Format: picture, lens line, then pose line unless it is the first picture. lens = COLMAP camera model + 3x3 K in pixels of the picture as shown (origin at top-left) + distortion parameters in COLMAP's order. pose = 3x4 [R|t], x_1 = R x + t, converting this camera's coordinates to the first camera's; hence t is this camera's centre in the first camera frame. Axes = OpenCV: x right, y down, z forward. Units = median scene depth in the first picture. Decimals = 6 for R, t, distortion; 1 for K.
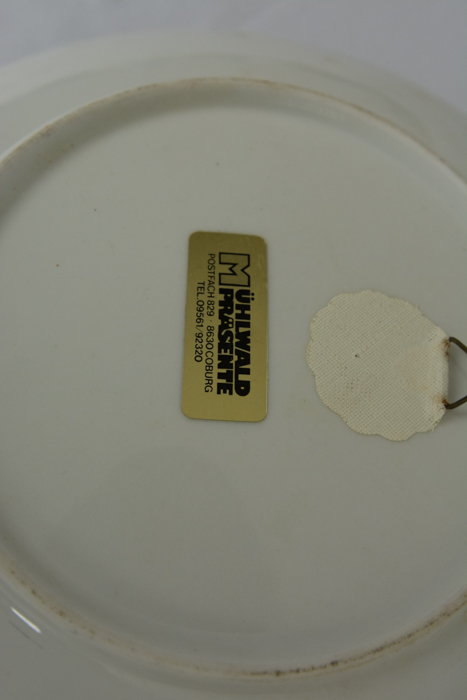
lens RADIAL K [[789.4, 0, 233.7], [0, 789.4, 350.1], [0, 0, 1]] dist [-0.015721, 0.000000]
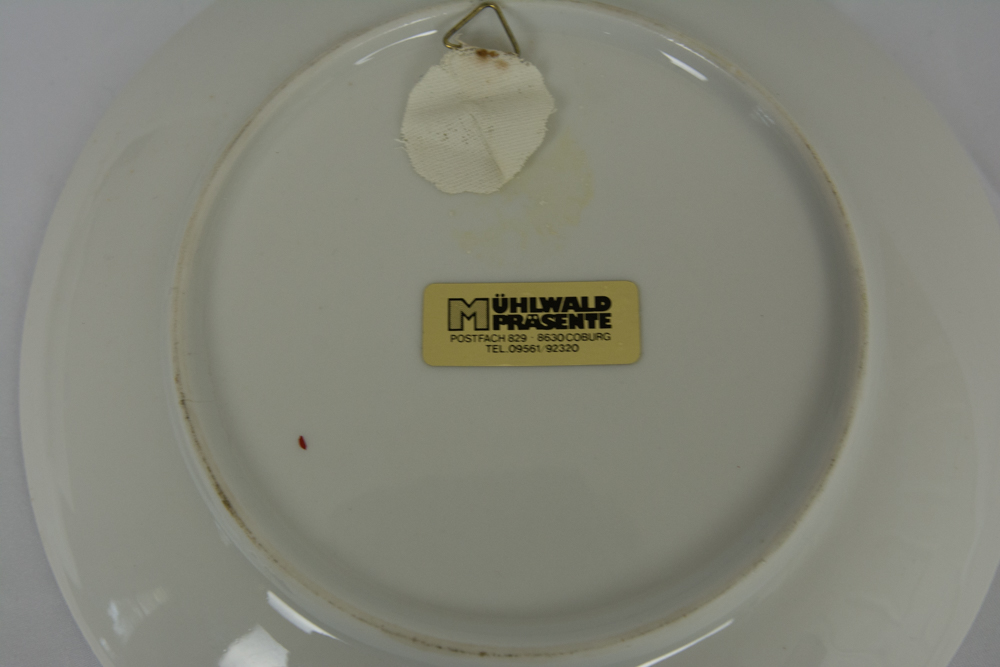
lens RADIAL K [[1127.7, 0, 500.0], [0, 1127.7, 333.7], [0, 0, 1]] dist [-0.015721, 0.000000]
pose [[-0.115662, -0.990507, -0.074288, 0.081948], [0.993272, -0.114901, -0.014447, -0.055828], [0.005774, -0.075459, 0.997132, -0.360639]]
